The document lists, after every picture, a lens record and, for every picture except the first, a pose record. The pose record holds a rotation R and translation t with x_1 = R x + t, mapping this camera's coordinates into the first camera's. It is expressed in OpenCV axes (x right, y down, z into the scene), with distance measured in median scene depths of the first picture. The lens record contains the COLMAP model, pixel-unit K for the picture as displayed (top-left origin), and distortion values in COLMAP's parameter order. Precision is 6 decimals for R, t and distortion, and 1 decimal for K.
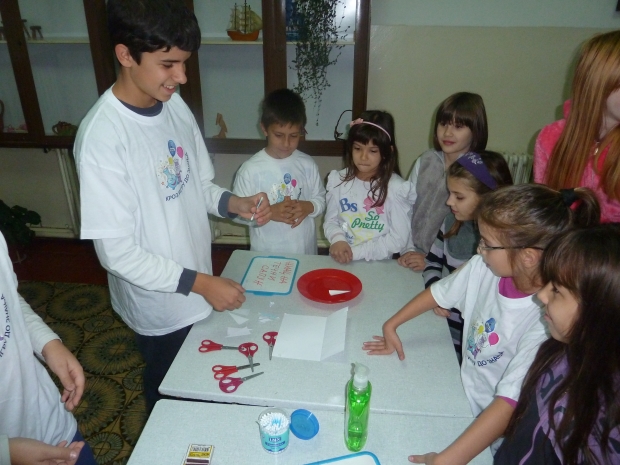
lens RADIAL K [[490.9, 0, 310.0], [0, 490.9, 232.5], [0, 0, 1]] dist [0.001154, 0.002023]
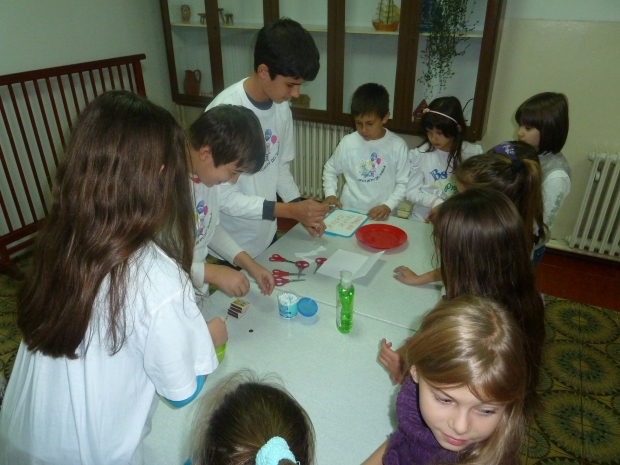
lens RADIAL K [[490.9, 0, 310.0], [0, 490.9, 232.5], [0, 0, 1]] dist [0.001154, 0.002023]
pose [[0.935611, 0.151087, -0.319068, 0.145259], [-0.138527, 0.988426, 0.061837, 0.024025], [0.324718, -0.013656, 0.945712, -0.142477]]
